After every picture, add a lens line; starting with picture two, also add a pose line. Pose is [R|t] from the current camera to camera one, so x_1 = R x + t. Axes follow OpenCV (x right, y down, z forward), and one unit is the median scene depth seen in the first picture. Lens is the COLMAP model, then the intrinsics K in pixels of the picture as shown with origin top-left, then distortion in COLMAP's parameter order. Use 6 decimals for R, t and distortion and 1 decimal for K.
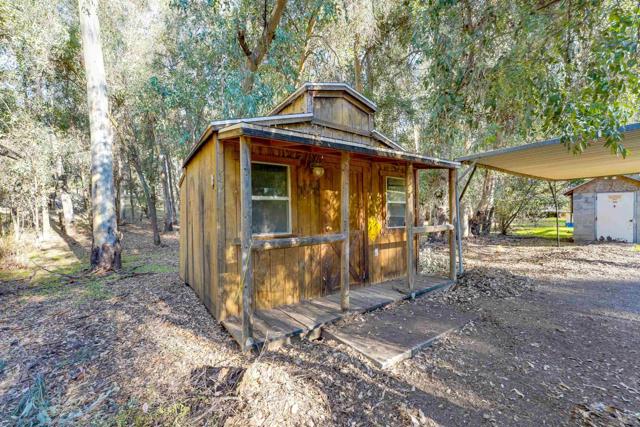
lens RADIAL K [[261.4, 0, 319.7], [0, 261.4, 214.5], [0, 0, 1]] dist [-0.031146, 0.004699]
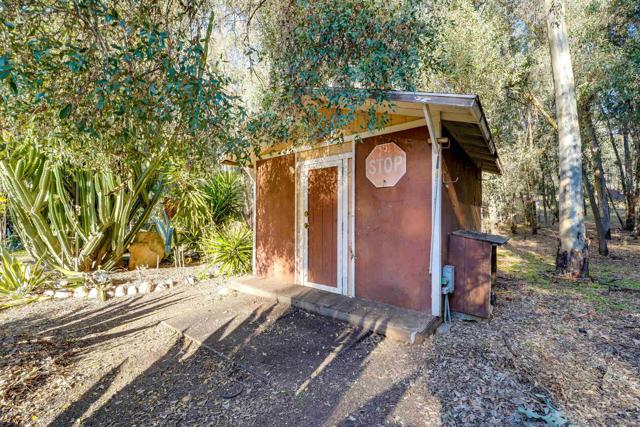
lens RADIAL K [[261.4, 0, 319.7], [0, 261.4, 214.5], [0, 0, 1]] dist [-0.031146, 0.004699]
pose [[0.296680, -0.001055, -0.954976, -0.197536], [-0.009375, 0.999948, -0.004017, -0.003918], [0.954931, 0.010145, 0.296655, -0.217279]]
